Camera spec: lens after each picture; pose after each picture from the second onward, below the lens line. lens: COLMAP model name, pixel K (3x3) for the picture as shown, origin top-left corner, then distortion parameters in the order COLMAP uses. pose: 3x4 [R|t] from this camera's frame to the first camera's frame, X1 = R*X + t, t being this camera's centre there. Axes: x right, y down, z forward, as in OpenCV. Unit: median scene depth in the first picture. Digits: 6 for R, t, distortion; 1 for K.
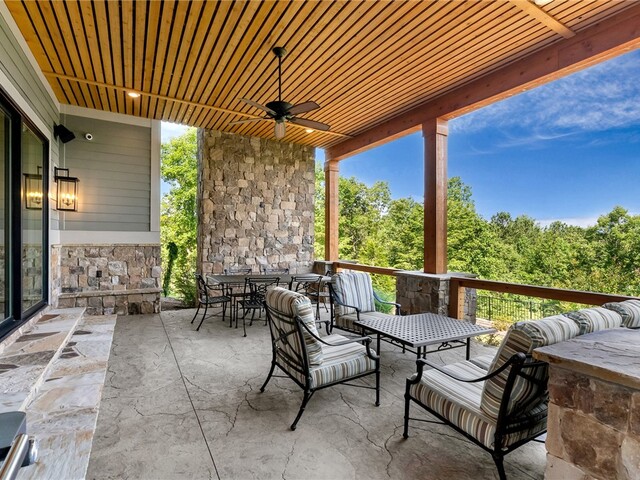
lens RADIAL K [[326.4, 0, 321.1], [0, 326.4, 241.2], [0, 0, 1]] dist [-0.007072, 0.000645]
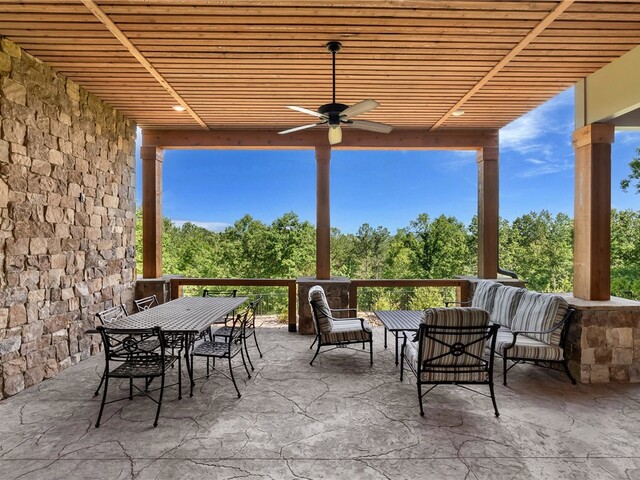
lens RADIAL K [[326.4, 0, 321.2], [0, 326.4, 240.0], [0, 0, 1]] dist [-0.007072, 0.000645]
pose [[0.496544, -0.007568, 0.867979, -0.484960], [0.005921, 0.999968, 0.005332, -0.033361], [-0.867991, 0.002492, 0.496573, 0.314876]]
